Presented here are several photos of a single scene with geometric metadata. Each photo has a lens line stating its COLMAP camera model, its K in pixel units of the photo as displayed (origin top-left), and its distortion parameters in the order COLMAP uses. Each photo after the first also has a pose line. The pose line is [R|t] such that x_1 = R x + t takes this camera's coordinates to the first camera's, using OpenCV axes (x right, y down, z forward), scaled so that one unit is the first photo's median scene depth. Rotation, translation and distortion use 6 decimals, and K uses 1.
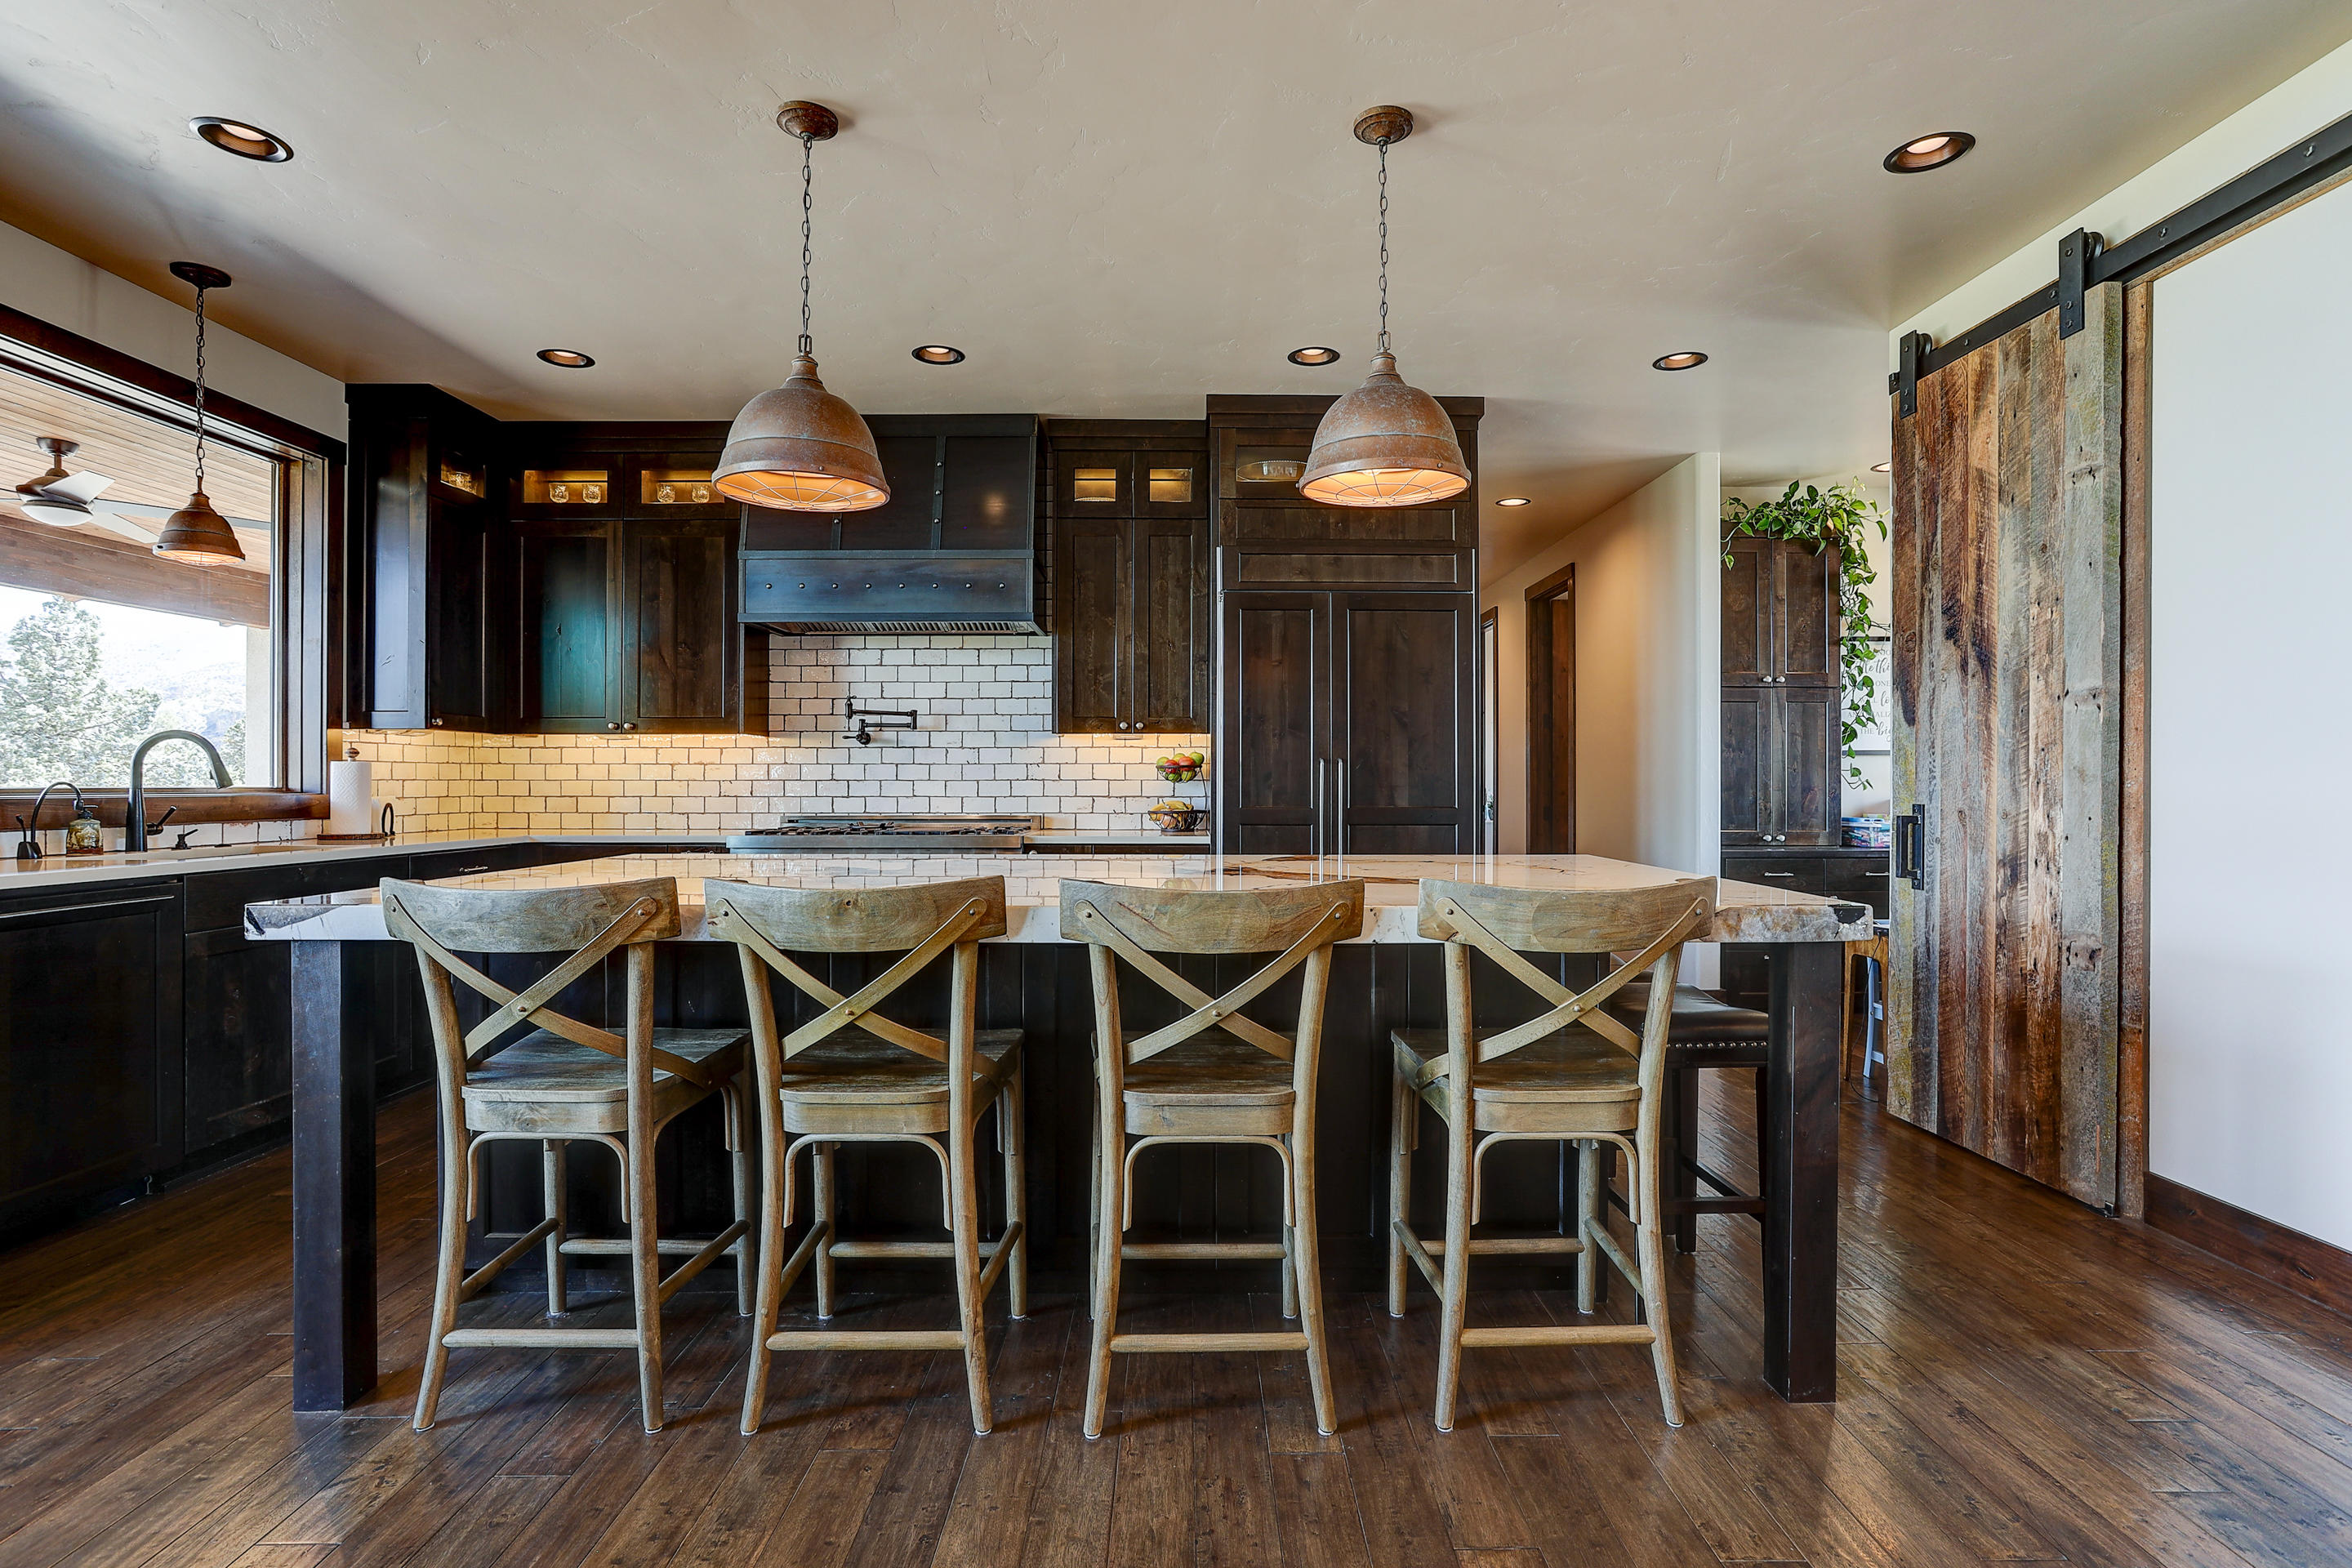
lens RADIAL K [[1160.7, 0, 1190.6], [0, 1160.7, 782.1], [0, 0, 1]] dist [-0.000101, 0.000566]
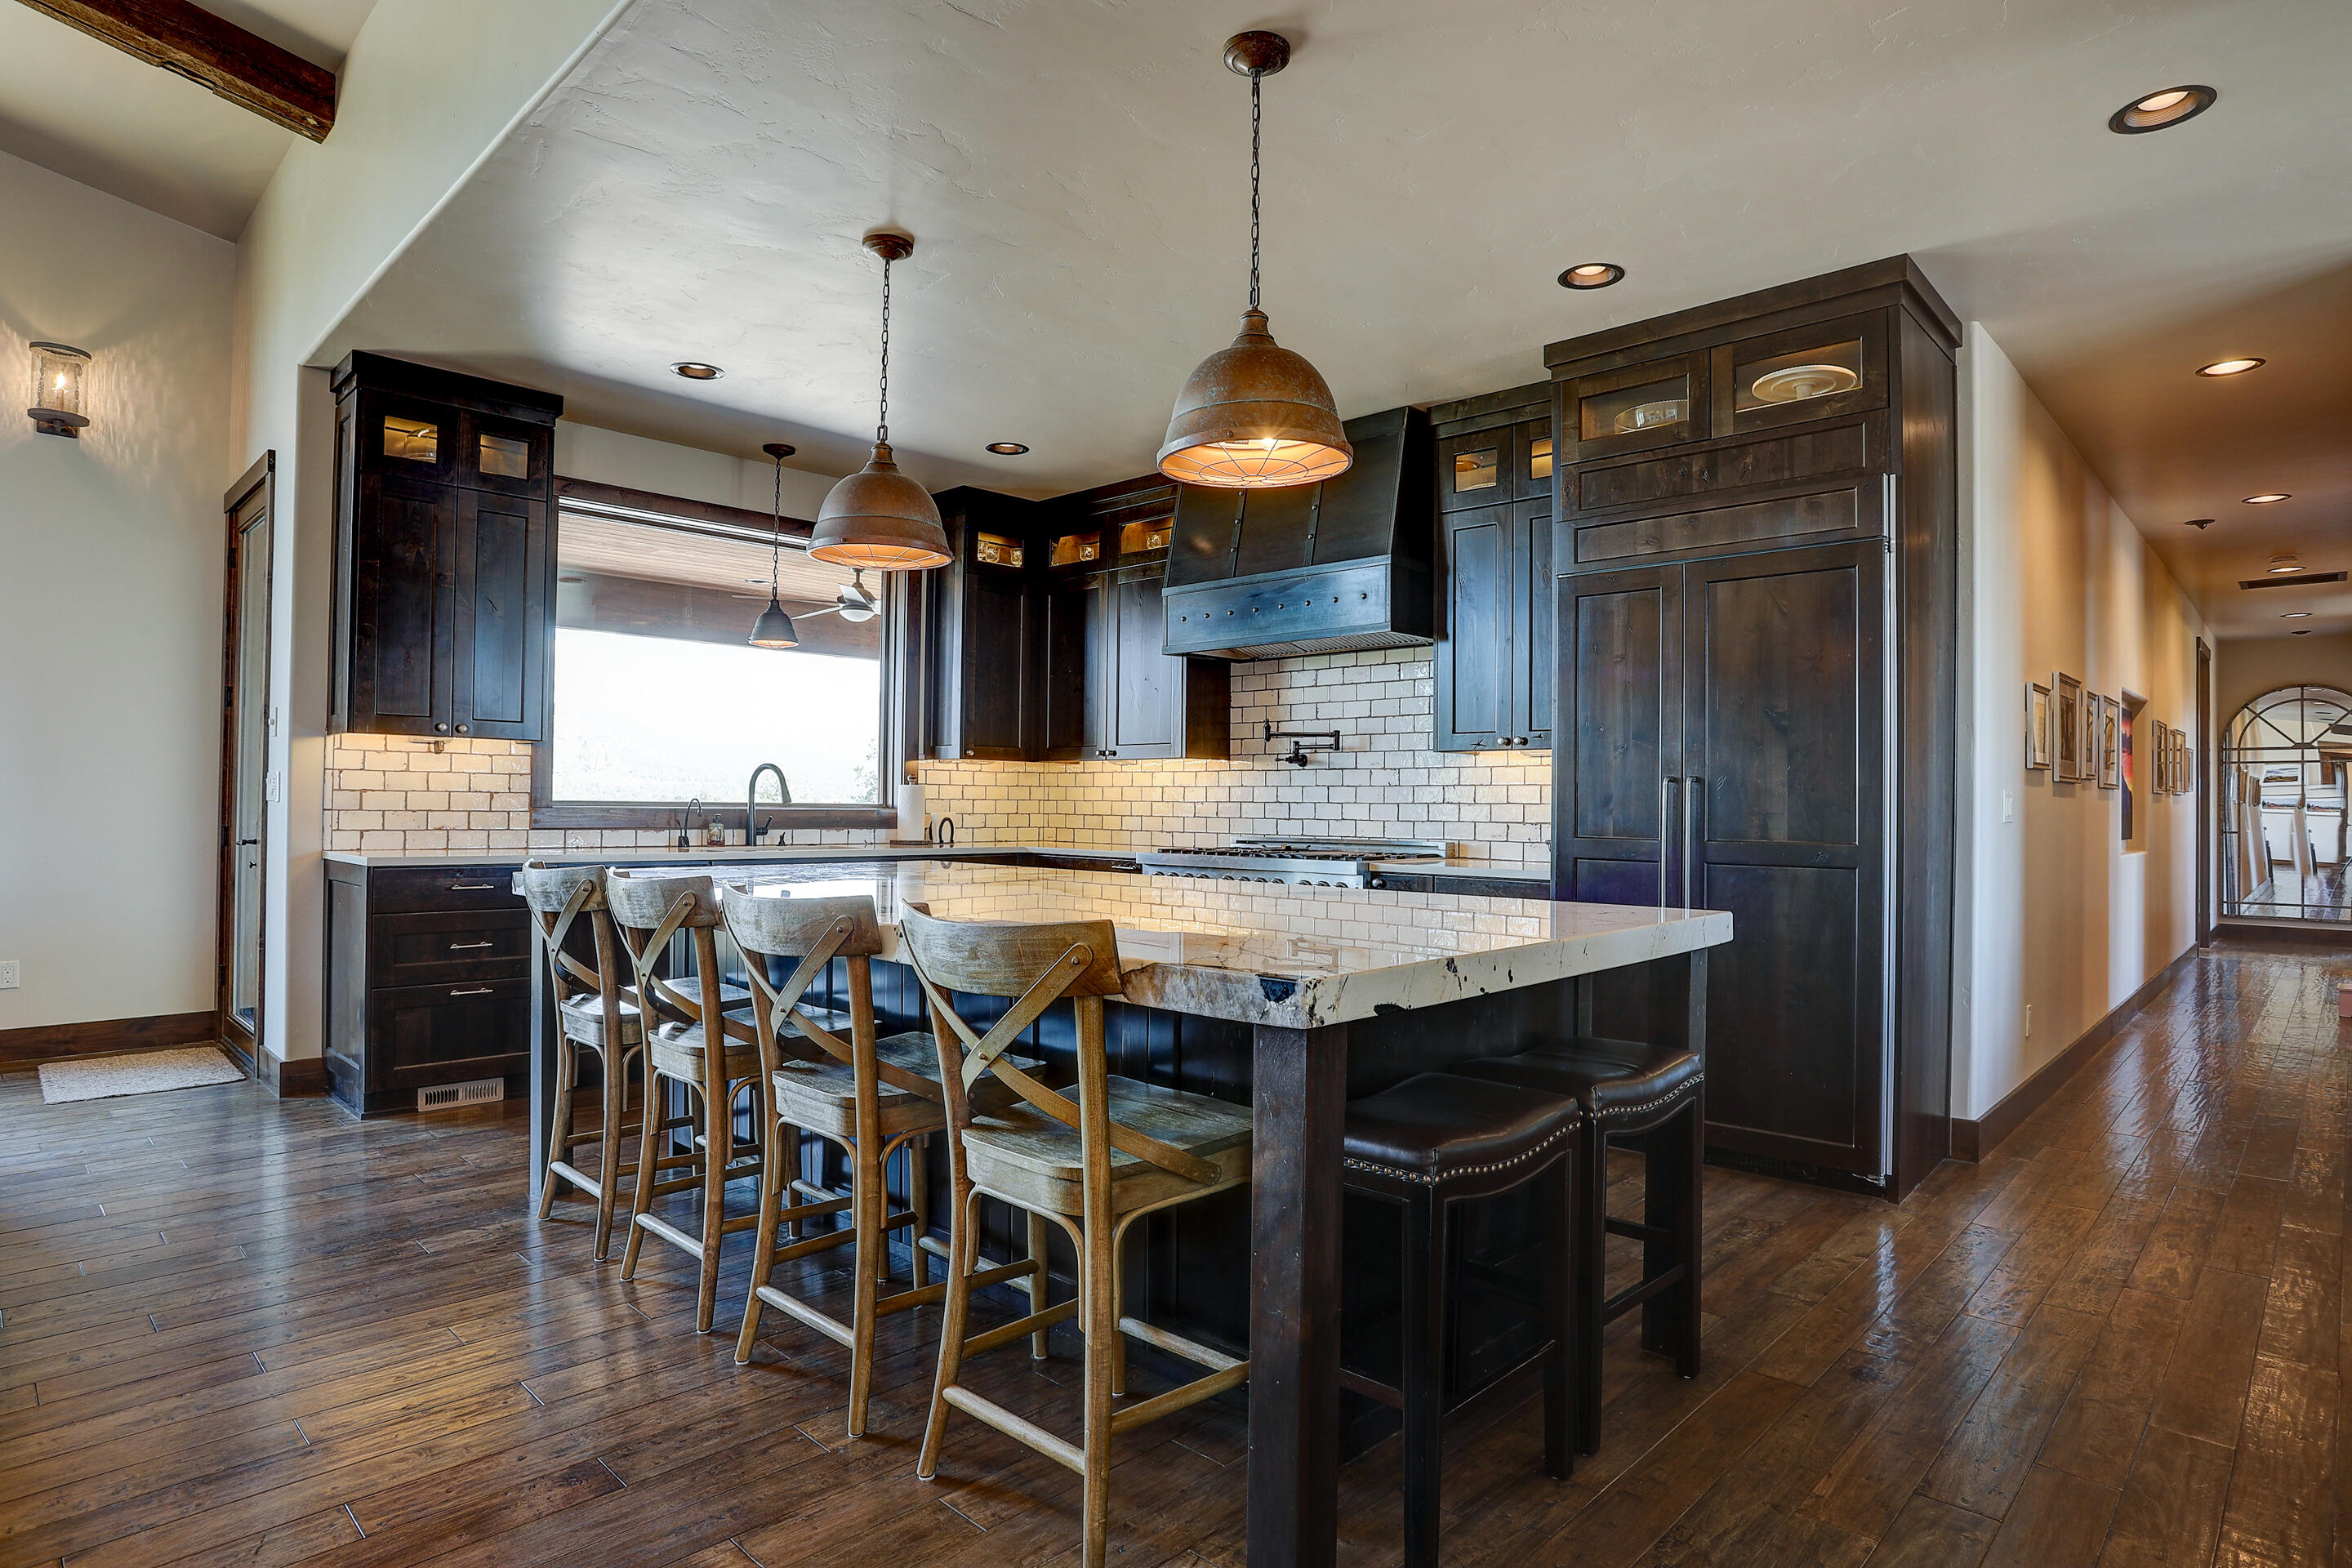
lens RADIAL K [[1266.4, 0, 1182.6], [0, 1266.4, 775.1], [0, 0, 1]] dist [-0.050361, 0.003498]
pose [[0.726421, -0.008320, -0.687200, 0.439679], [-0.009843, 0.999698, -0.022508, 0.000245], [0.687180, 0.023114, 0.726120, 0.161854]]
